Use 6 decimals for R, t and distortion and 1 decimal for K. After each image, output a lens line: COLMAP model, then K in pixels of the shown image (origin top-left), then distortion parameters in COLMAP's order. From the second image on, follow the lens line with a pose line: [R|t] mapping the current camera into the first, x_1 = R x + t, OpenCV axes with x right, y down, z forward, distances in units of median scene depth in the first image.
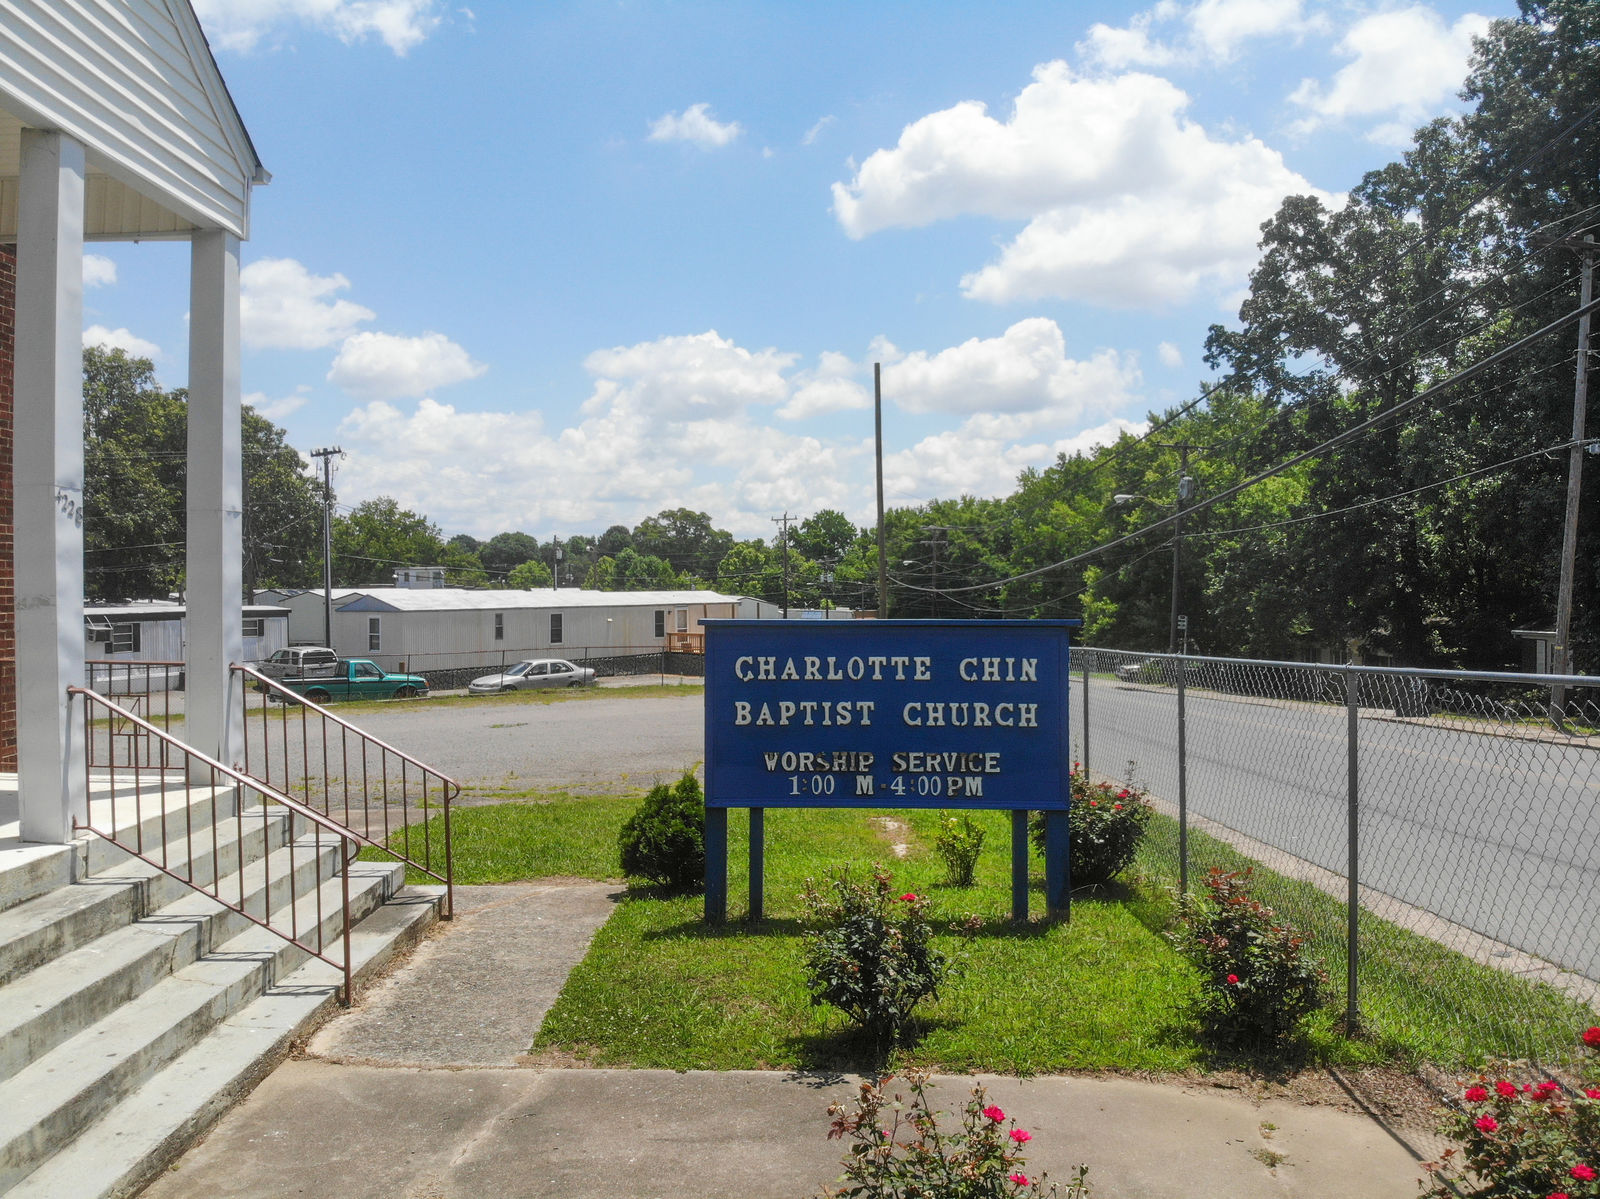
lens RADIAL K [[1165.0, 0, 808.6], [0, 1165.0, 591.7], [0, 0, 1]] dist [0.113512, -0.249621]
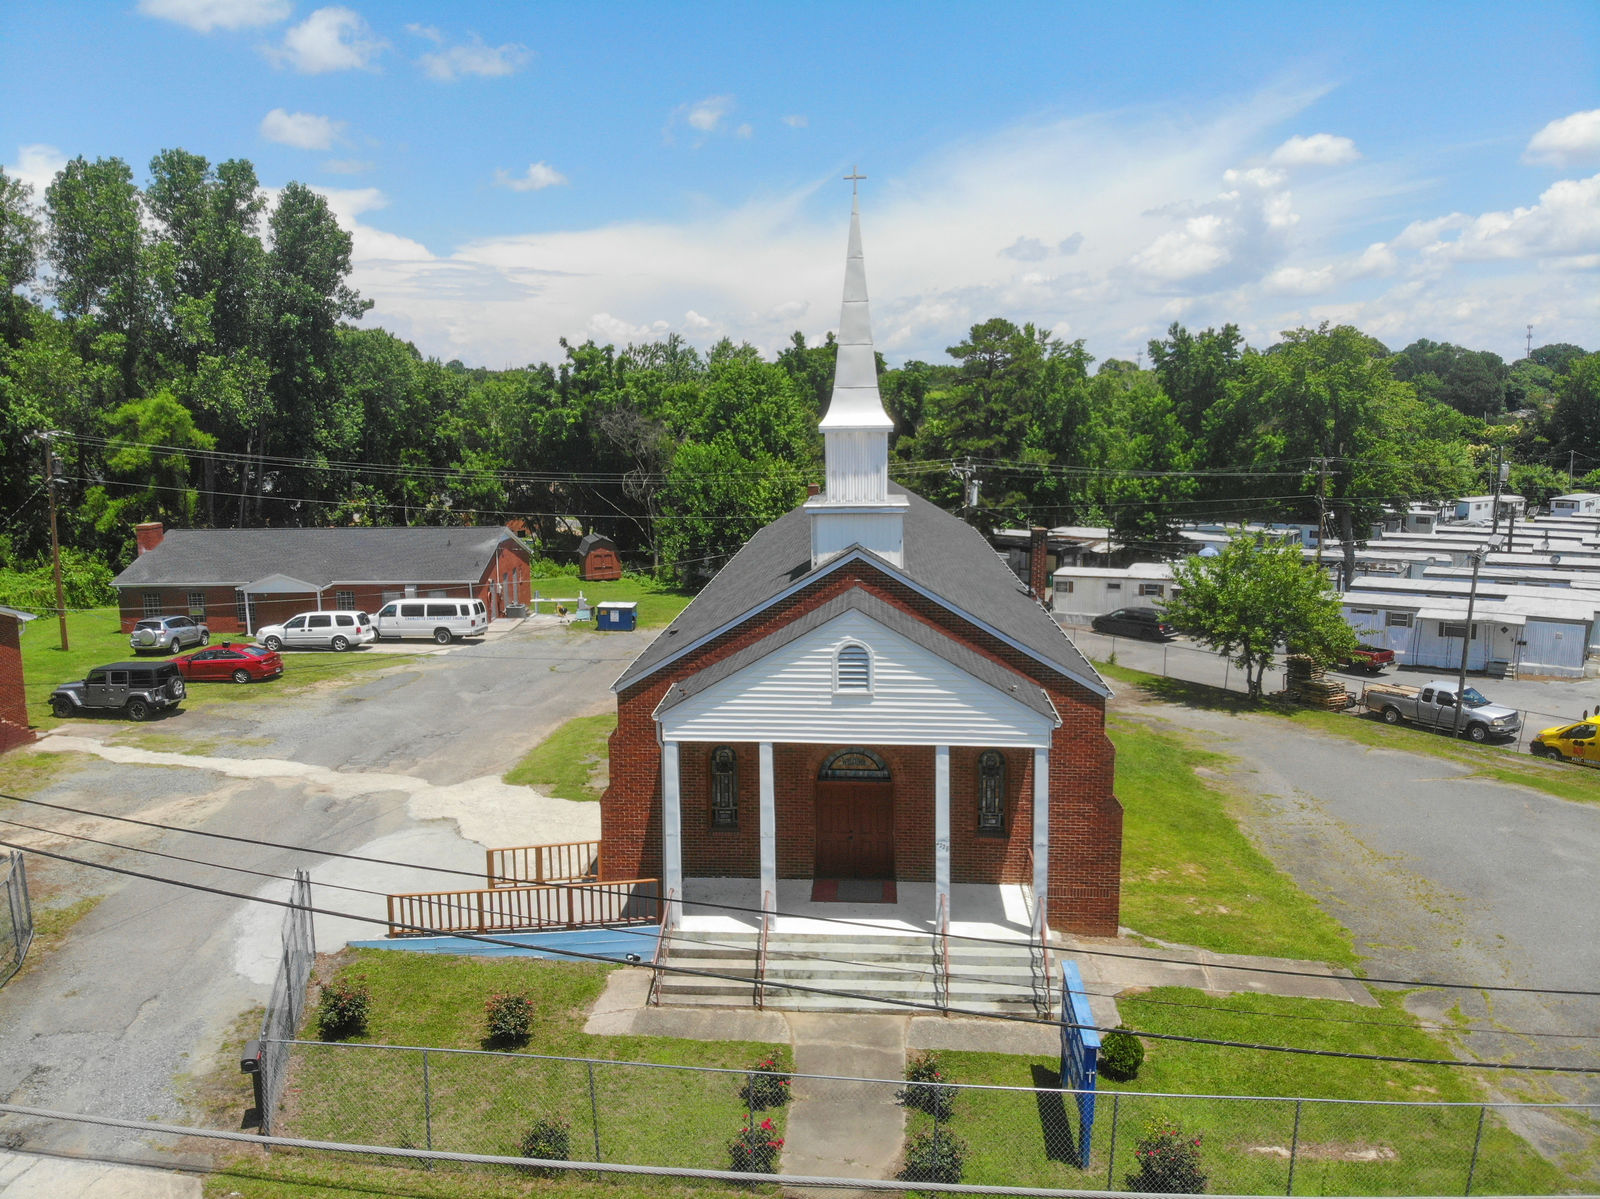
lens RADIAL K [[1171.7, 0, 799.2], [0, 1171.7, 571.6], [0, 0, 1]] dist [0.109187, -0.254857]
pose [[-0.077189, 0.140566, -0.987058, 2.245015], [0.007915, 0.990067, 0.140376, -1.112526], [0.996985, 0.003023, -0.077534, 0.649392]]
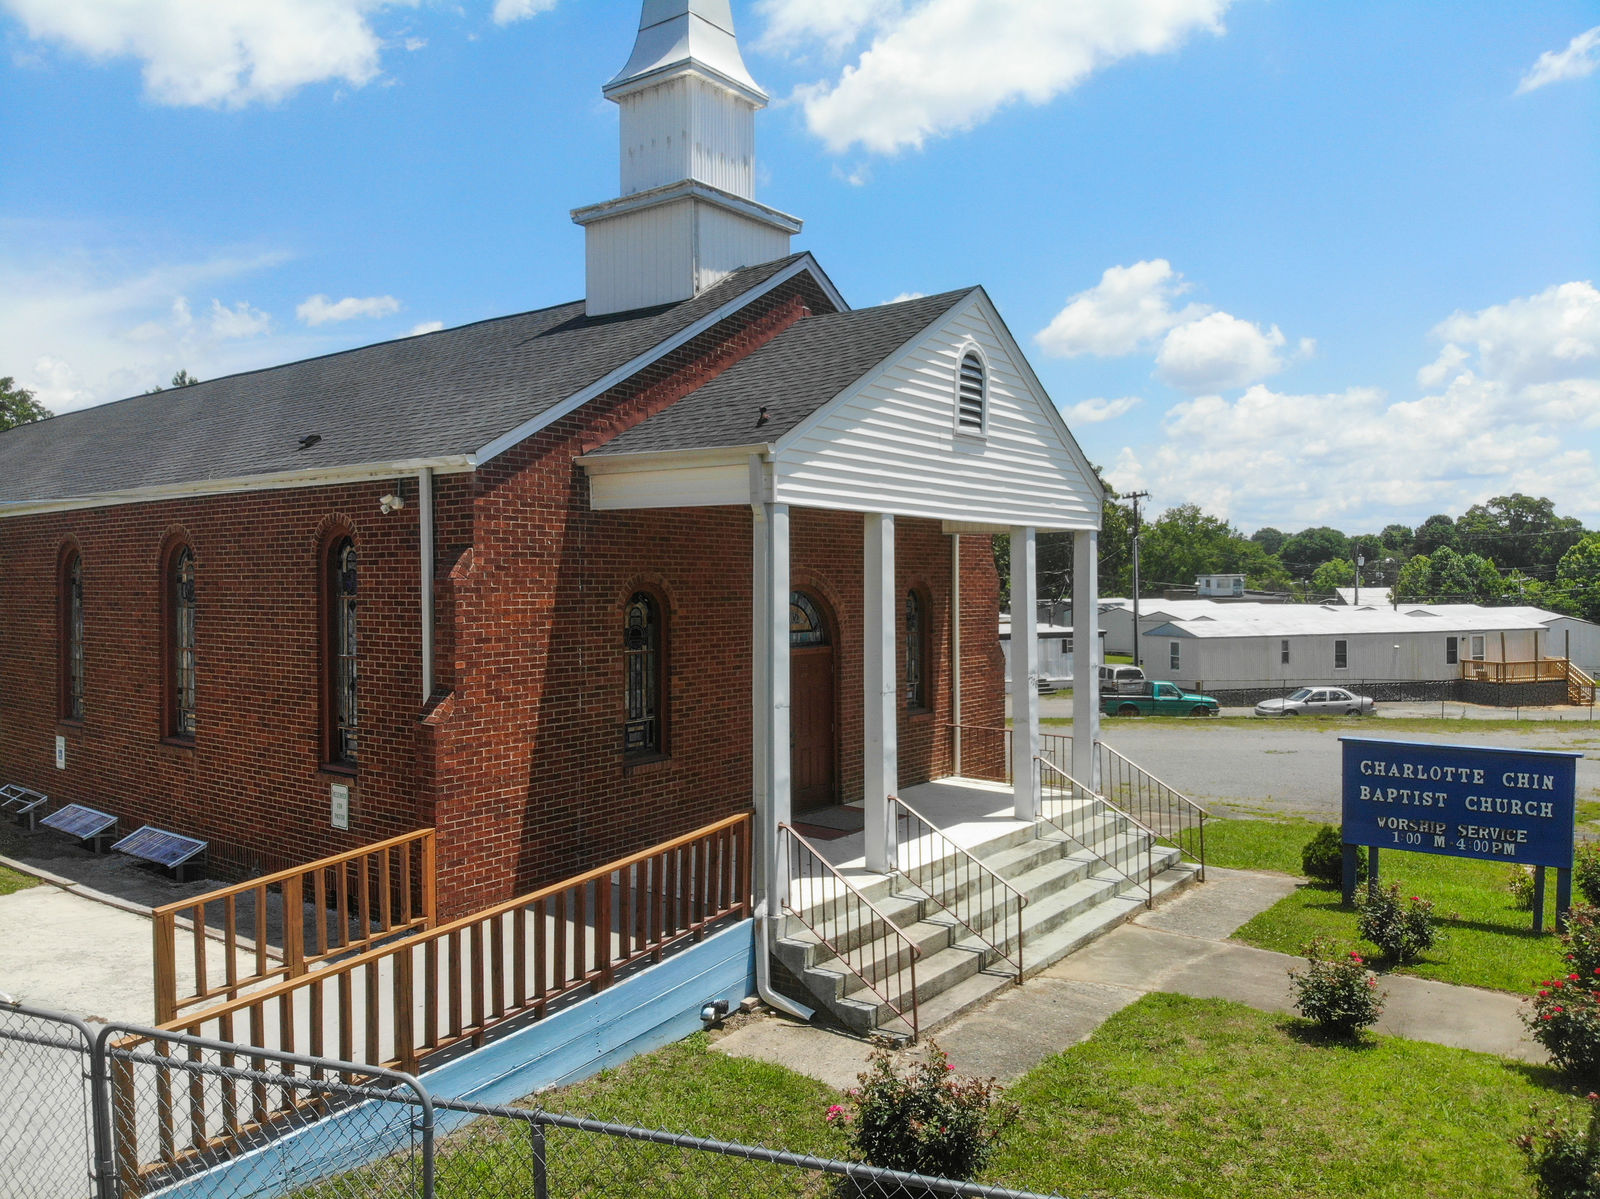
lens RADIAL K [[1165.0, 0, 808.6], [0, 1165.0, 591.7], [0, 0, 1]] dist [0.113512, -0.249621]
pose [[0.791303, 0.002361, -0.611420, 0.369669], [0.002377, 0.999973, 0.006937, -0.215256], [0.611420, -0.006943, 0.791276, -0.931200]]
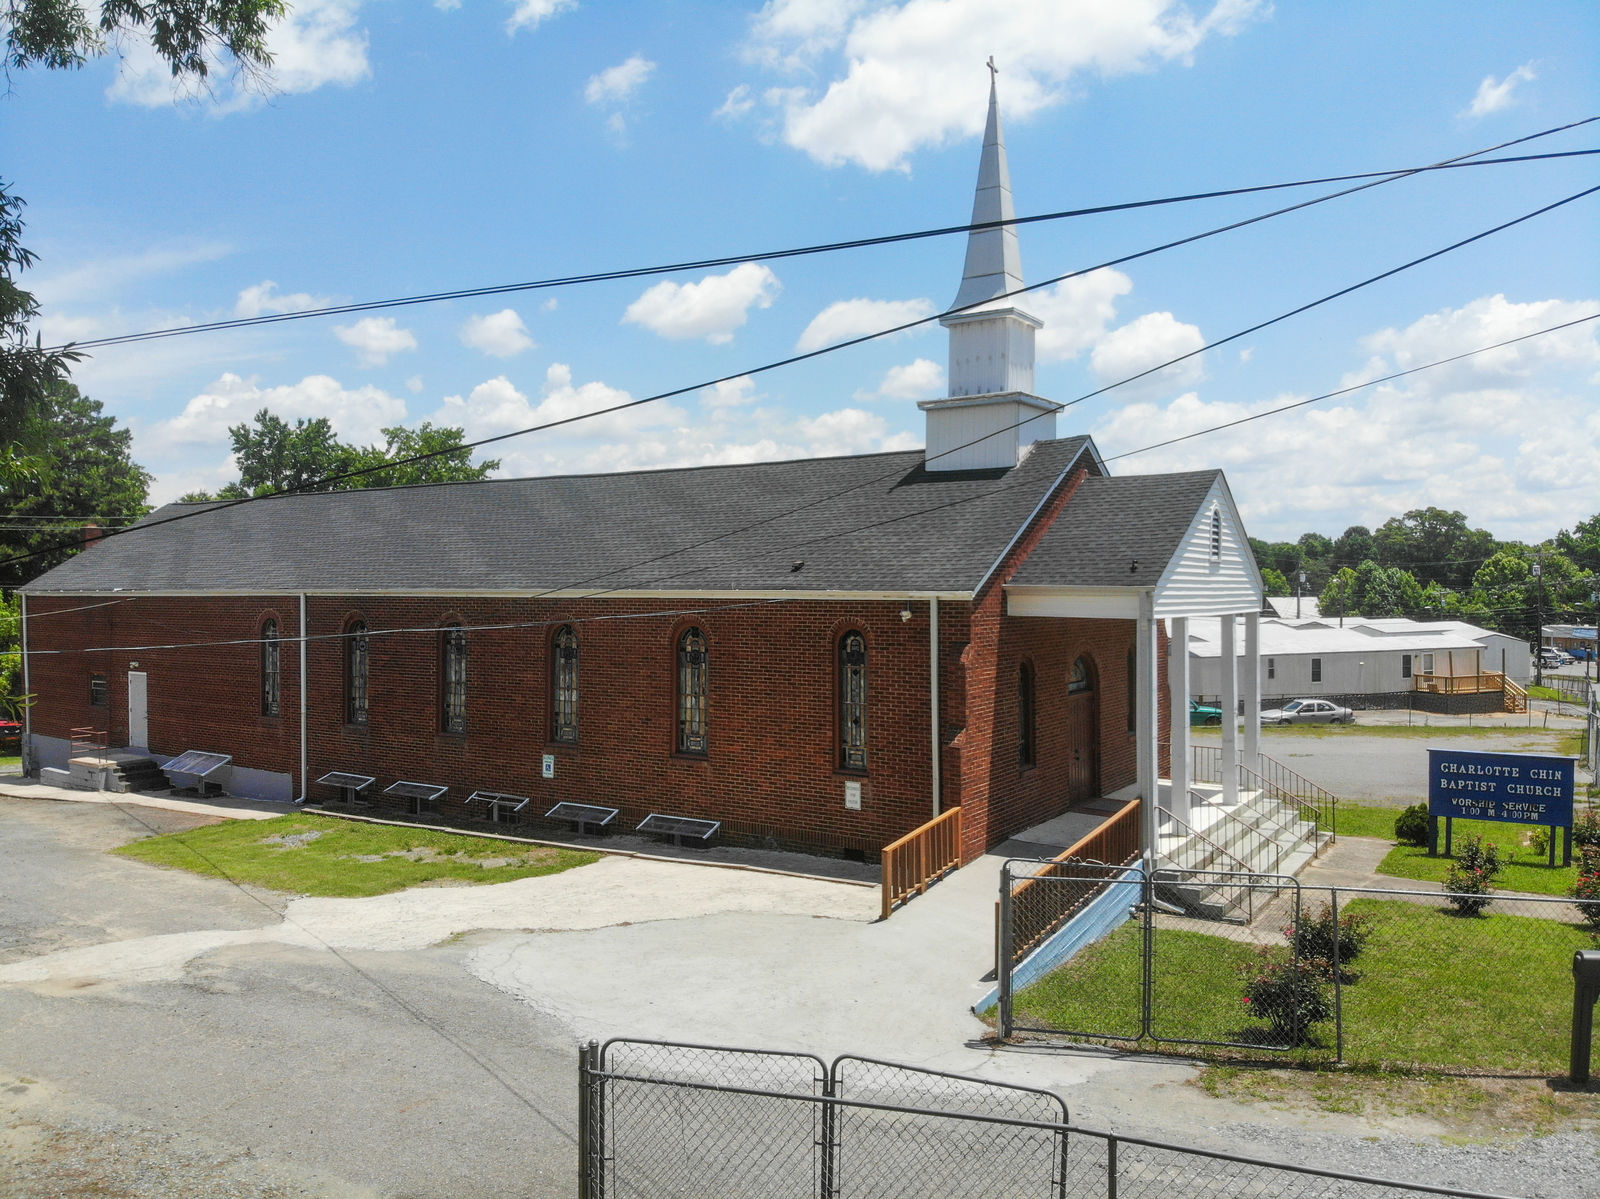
lens RADIAL K [[1165.0, 0, 808.6], [0, 1165.0, 591.7], [0, 0, 1]] dist [0.113512, -0.249621]
pose [[0.828346, 0.001302, -0.560215, 0.265571], [0.001638, 0.999987, 0.004745, -0.375433], [0.560214, -0.004848, 0.828334, -2.216641]]
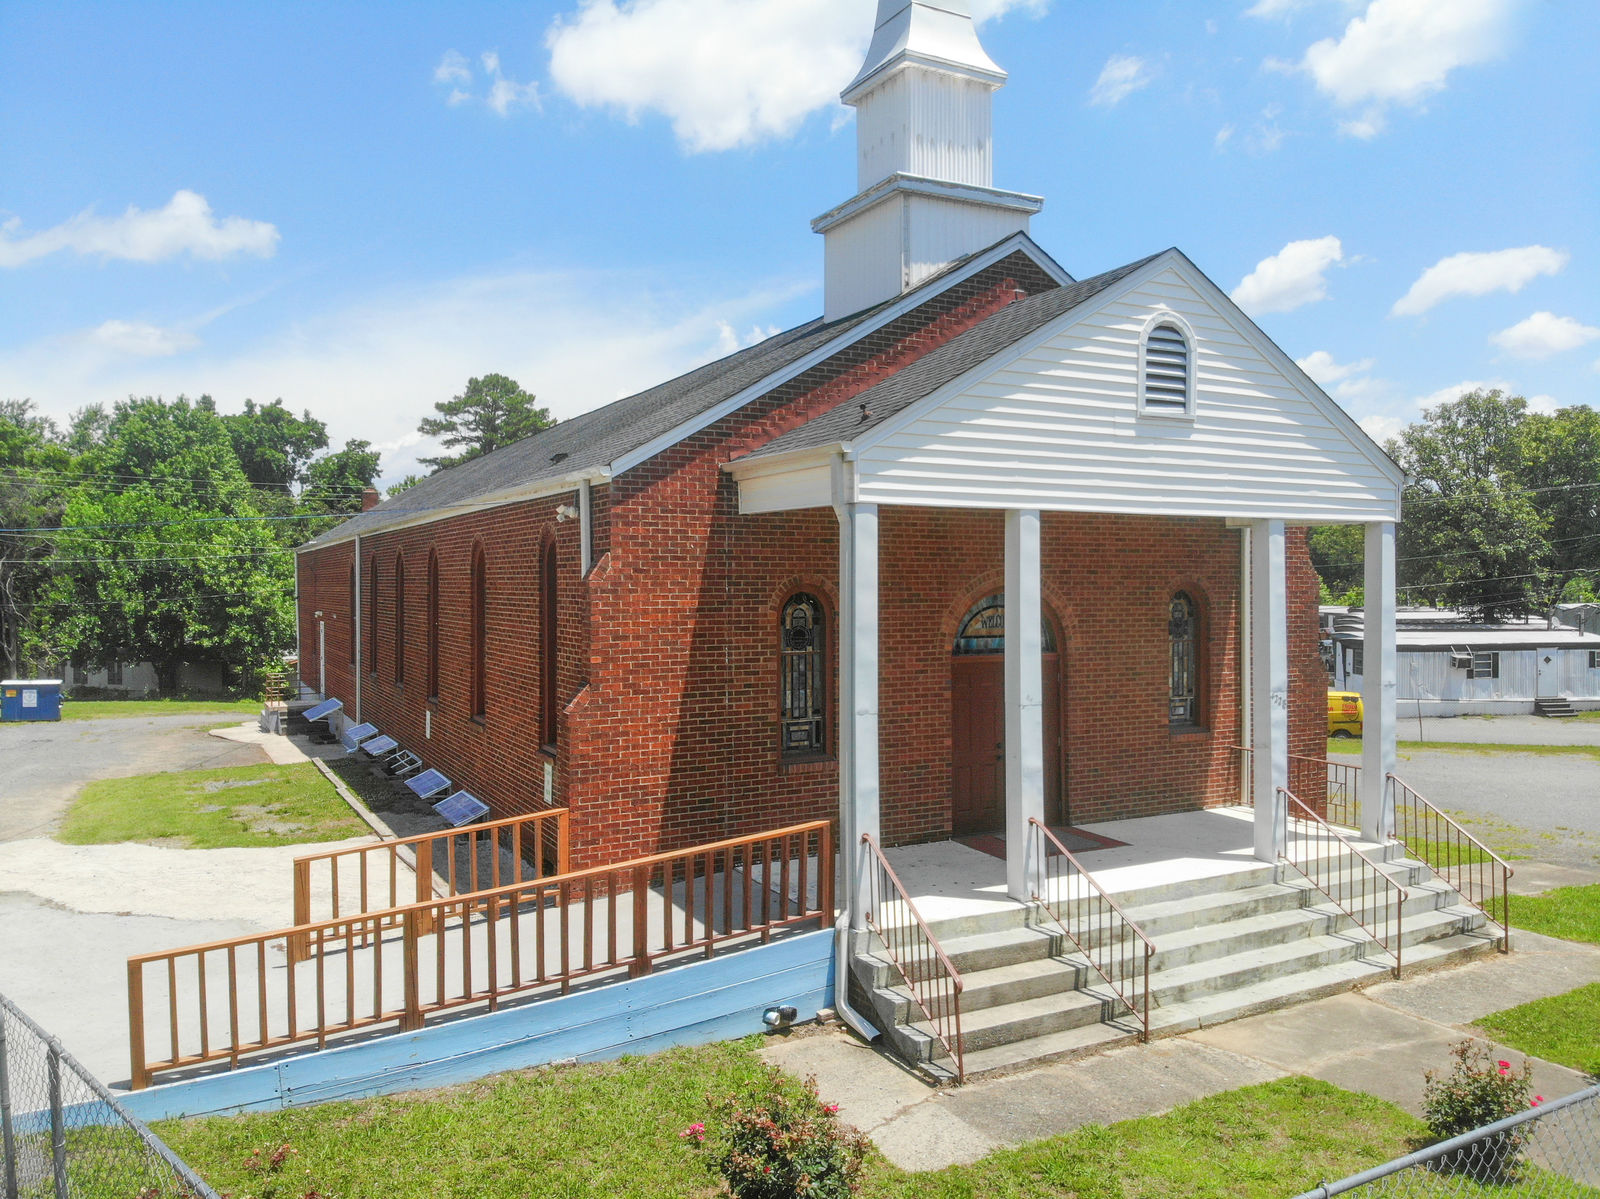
lens RADIAL K [[1165.0, 0, 808.6], [0, 1165.0, 591.7], [0, 0, 1]] dist [0.113512, -0.249621]
pose [[0.462895, 0.007631, -0.886380, 0.646380], [0.000354, 0.999961, 0.008793, -0.220723], [0.886413, -0.004384, 0.462874, -0.545388]]
